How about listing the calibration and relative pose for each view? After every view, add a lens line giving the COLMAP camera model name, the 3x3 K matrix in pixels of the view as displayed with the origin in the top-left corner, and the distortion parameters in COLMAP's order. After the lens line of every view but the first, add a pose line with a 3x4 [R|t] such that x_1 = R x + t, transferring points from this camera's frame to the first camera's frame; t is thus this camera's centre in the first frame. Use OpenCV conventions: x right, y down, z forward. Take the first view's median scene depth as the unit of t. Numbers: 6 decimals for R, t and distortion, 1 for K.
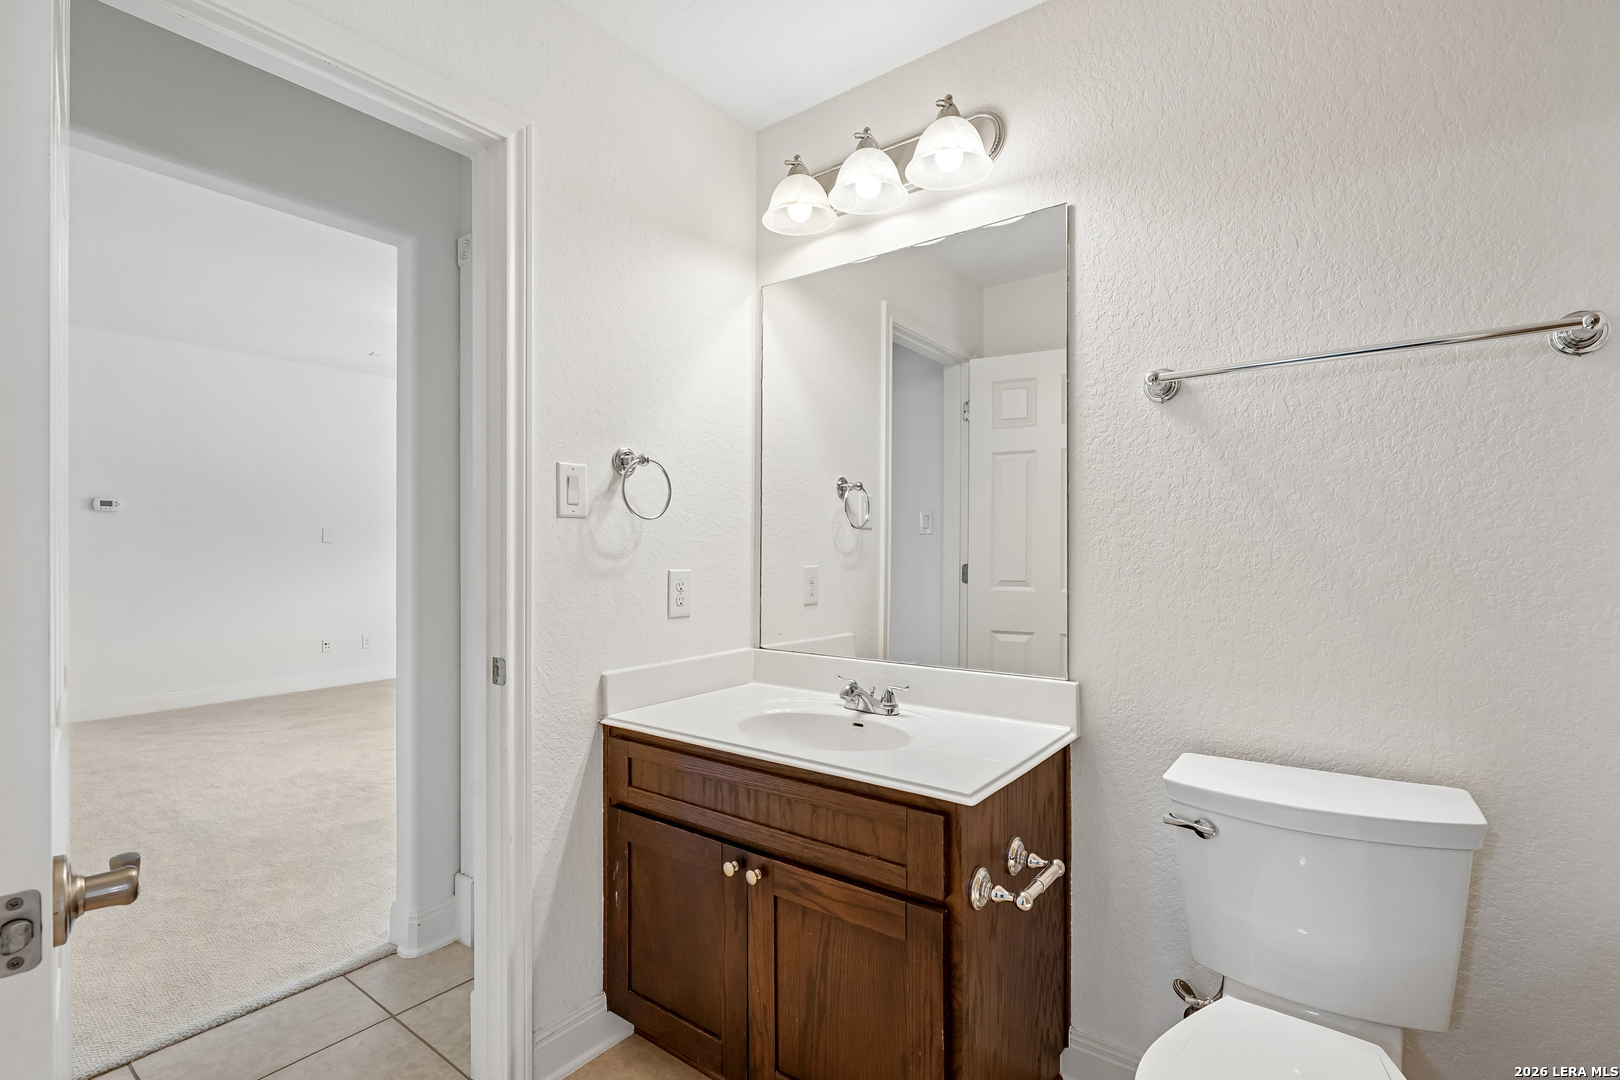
lens RADIAL K [[736.7, 0, 816.0], [0, 736.7, 543.6], [0, 0, 1]] dist [-0.002634, -0.000906]
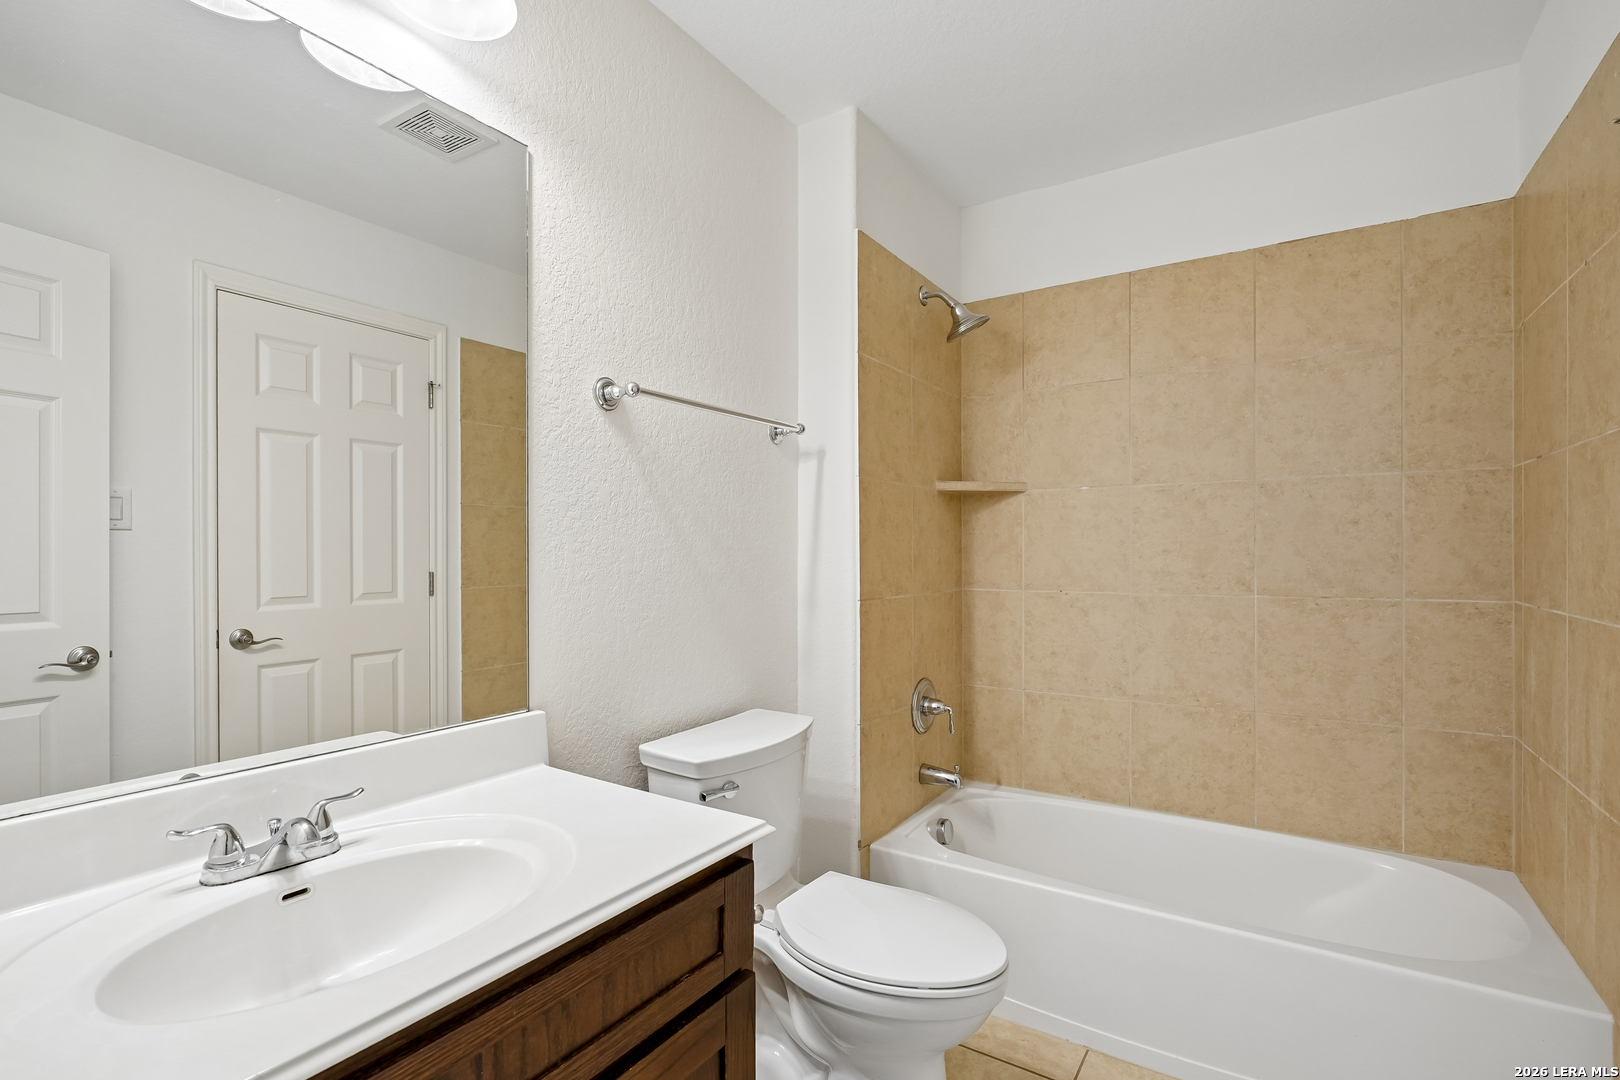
lens RADIAL K [[736.7, 0, 814.2], [0, 736.7, 549.0], [0, 0, 1]] dist [-0.002634, -0.000906]
pose [[-0.043715, 0.004801, 0.999033, -0.540639], [-0.007449, 0.999959, -0.005131, 0.001381], [-0.999016, -0.007666, -0.043678, 0.739477]]
